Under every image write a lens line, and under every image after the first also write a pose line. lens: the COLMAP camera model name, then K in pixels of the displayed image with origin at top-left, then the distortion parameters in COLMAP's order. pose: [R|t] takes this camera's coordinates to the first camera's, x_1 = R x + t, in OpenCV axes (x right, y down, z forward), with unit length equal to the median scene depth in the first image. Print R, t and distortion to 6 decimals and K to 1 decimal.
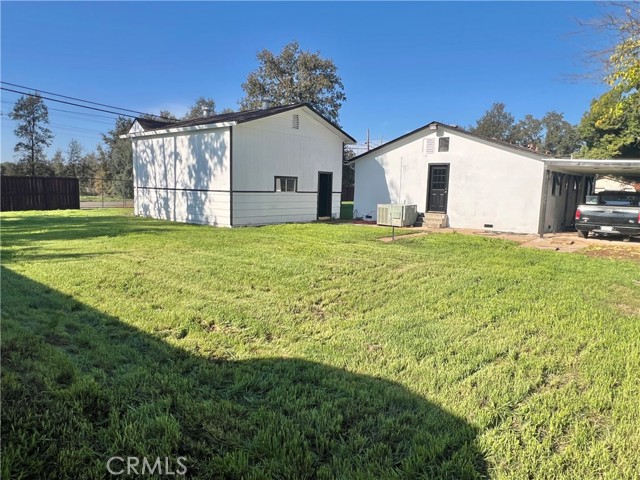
lens RADIAL K [[428.4, 0, 320.4], [0, 428.4, 245.1], [0, 0, 1]] dist [0.006722, 0.000118]
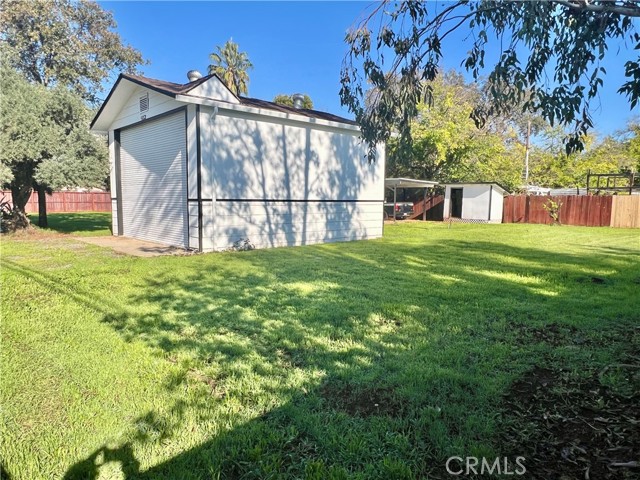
lens RADIAL K [[428.4, 0, 320.3], [0, 428.4, 236.7], [0, 0, 1]] dist [0.006722, 0.000118]
pose [[0.118740, -0.122660, 0.985320, -1.062415], [0.116081, 0.987250, 0.108912, -0.147098], [-0.986117, 0.101445, 0.131465, 0.888692]]
